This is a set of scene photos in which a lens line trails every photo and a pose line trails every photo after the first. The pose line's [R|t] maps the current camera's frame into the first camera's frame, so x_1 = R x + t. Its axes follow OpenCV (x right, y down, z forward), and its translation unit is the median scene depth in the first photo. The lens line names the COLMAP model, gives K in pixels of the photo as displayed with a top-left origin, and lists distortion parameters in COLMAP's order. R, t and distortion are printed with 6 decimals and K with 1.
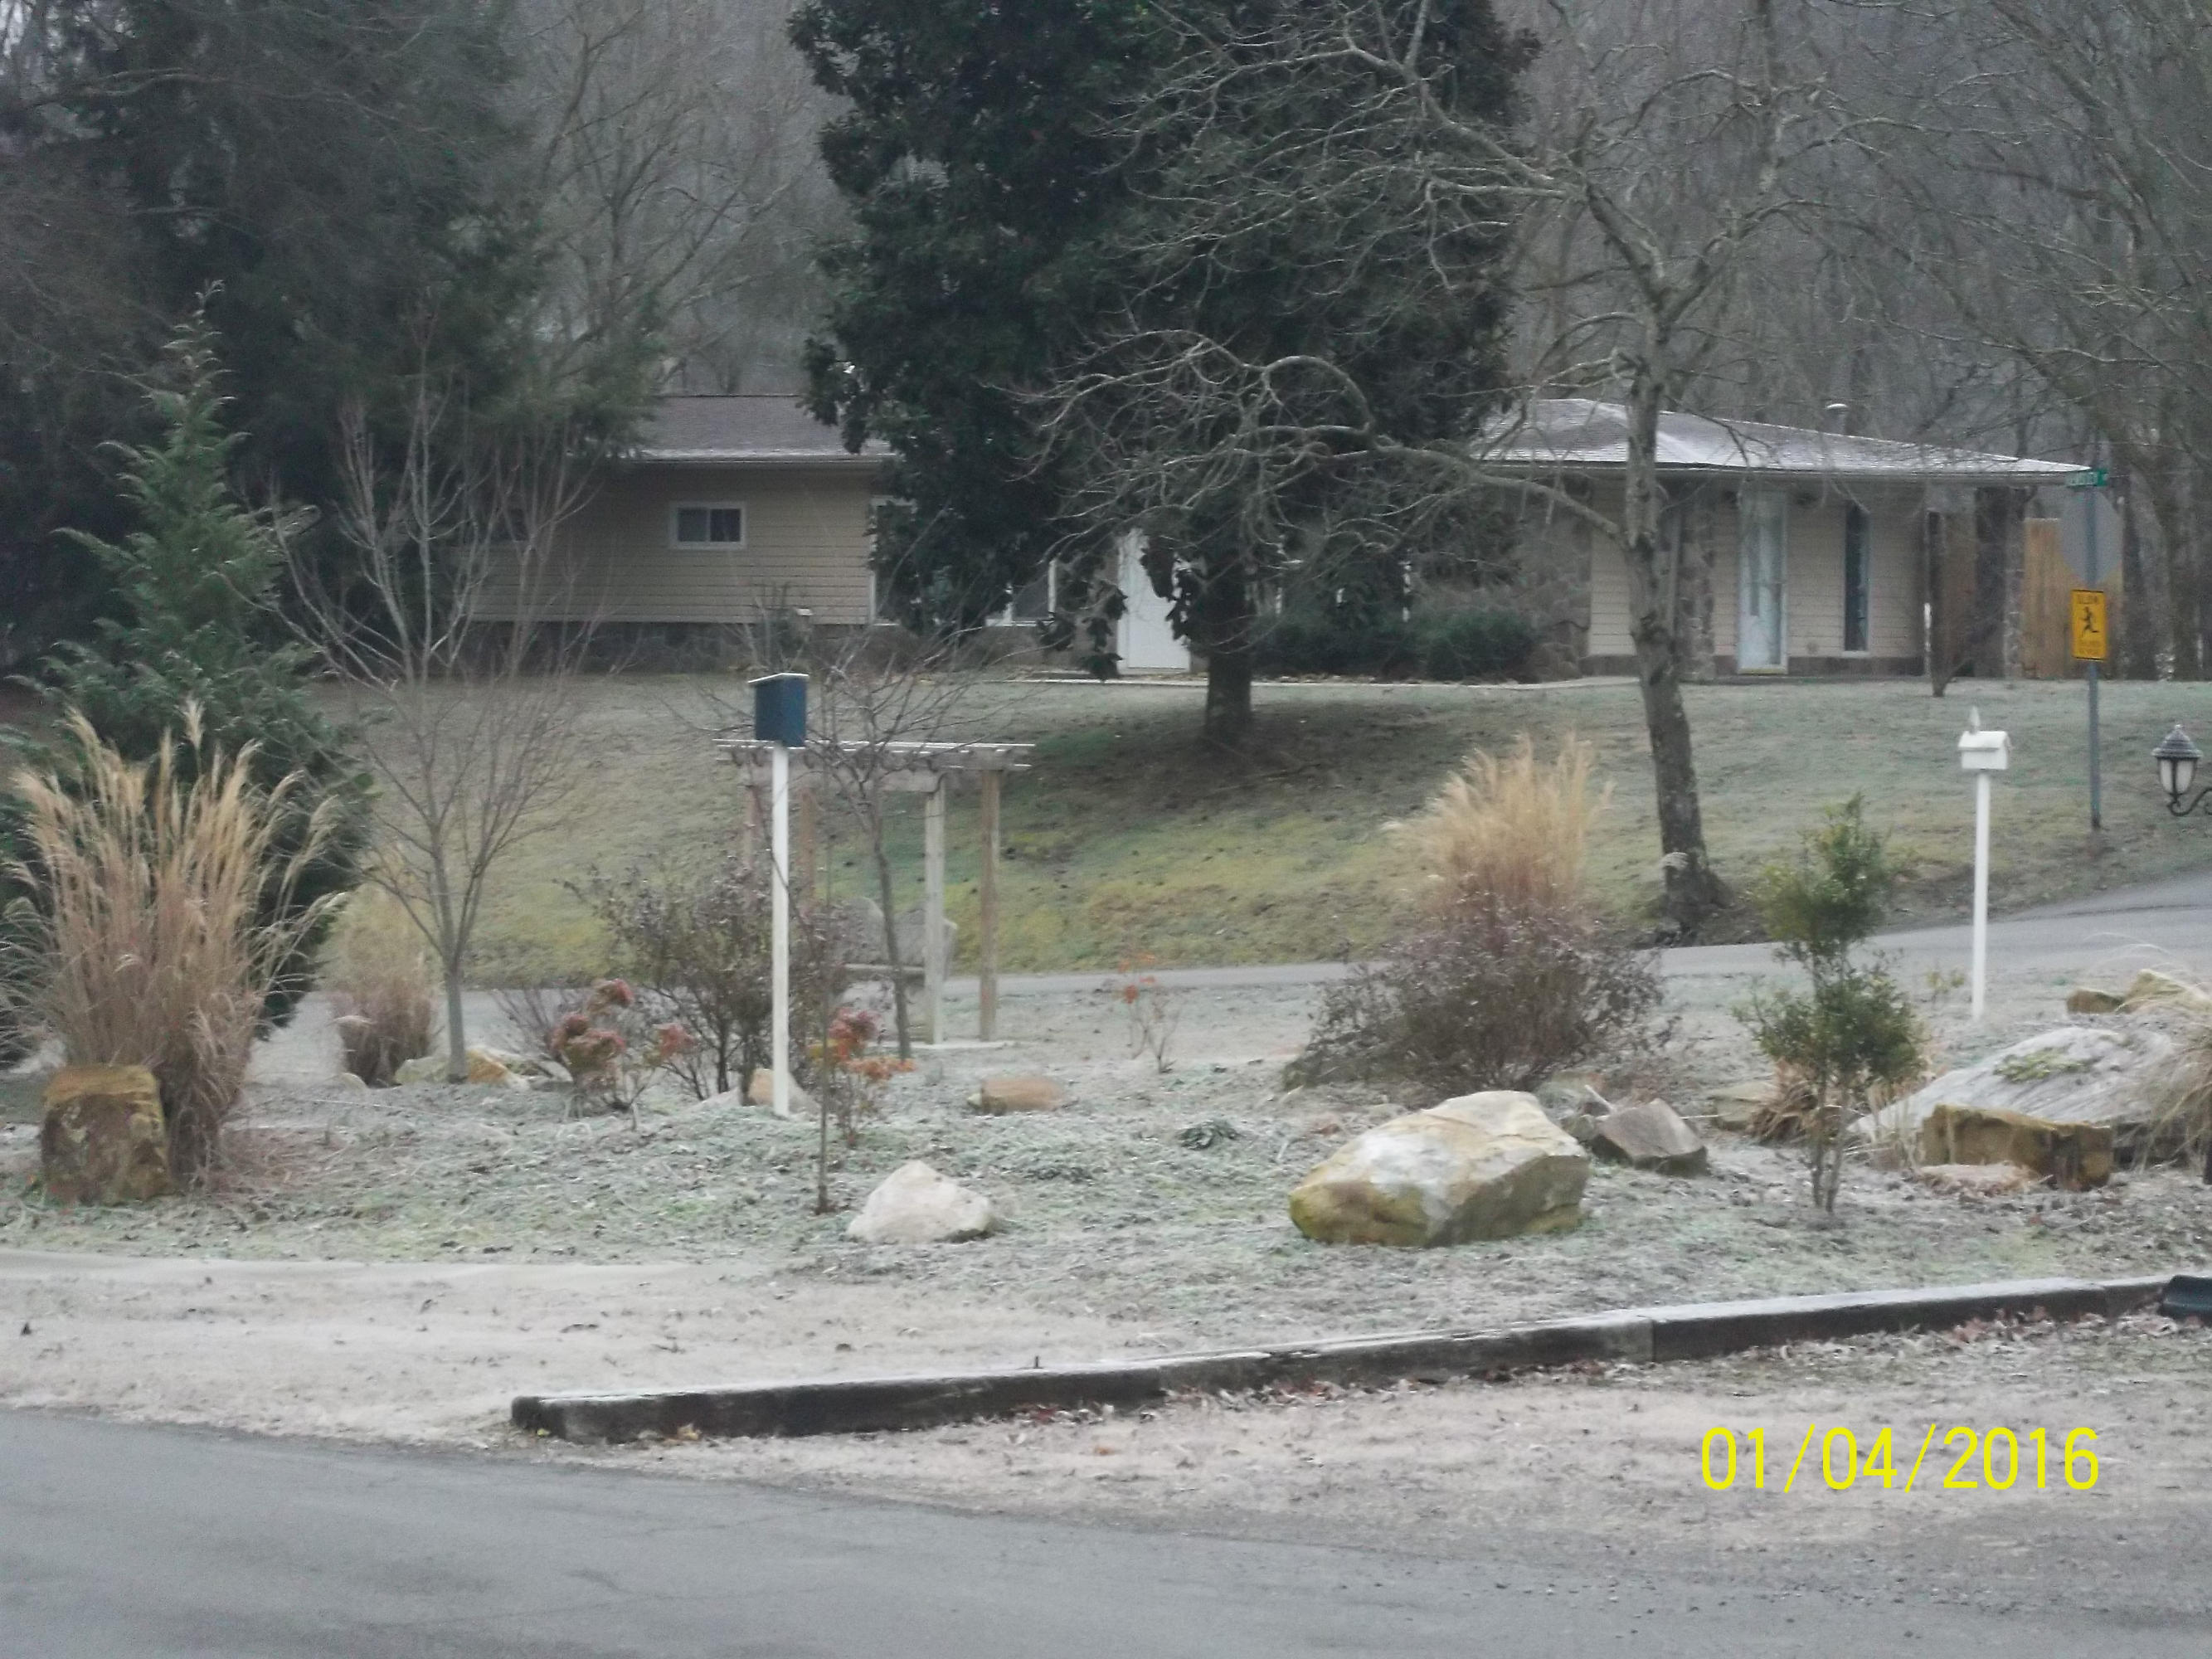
lens RADIAL K [[8704.0, 0, 1106.0], [0, 8704.0, 829.5], [0, 0, 1]] dist [0.033303, -0.112960]
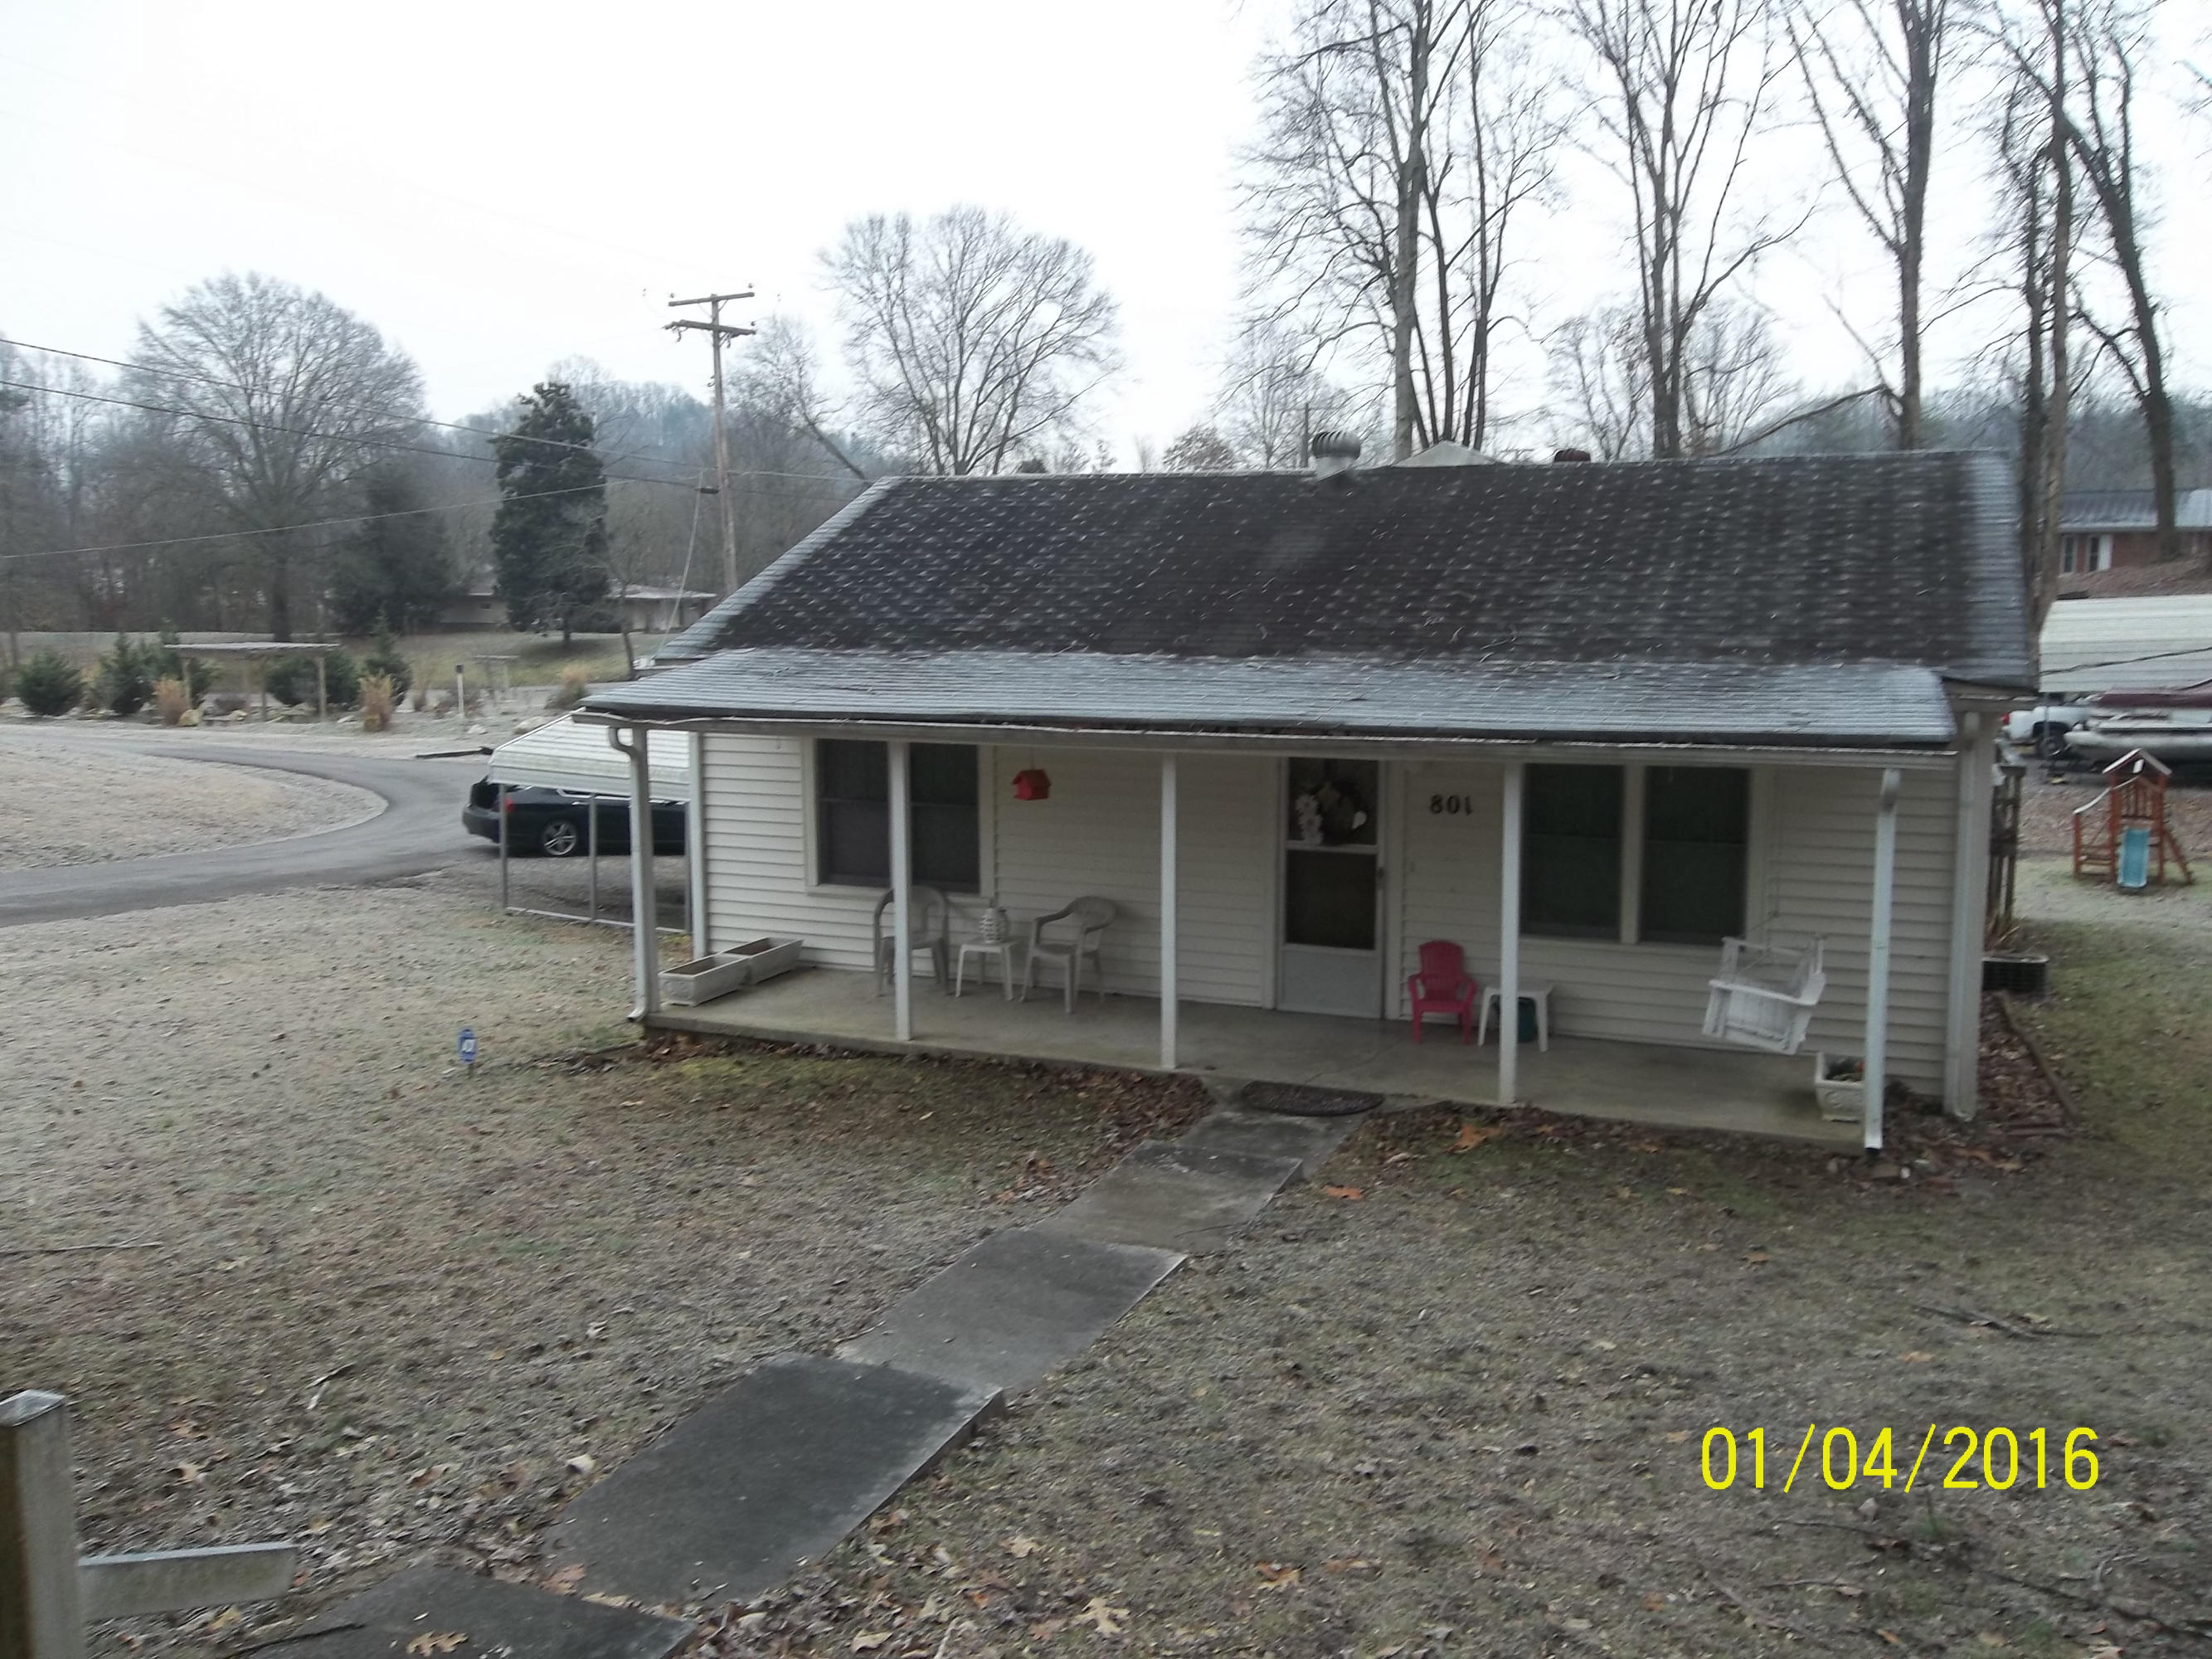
lens RADIAL K [[1770.3, 0, 1106.0], [0, 1770.3, 829.5], [0, 0, 1]] dist [-0.002274, 0.000115]
pose [[0.963989, -0.044538, 0.262187, 0.062102], [0.014557, 0.993236, 0.115200, -0.027326], [-0.265544, -0.107235, 0.958116, -0.447202]]
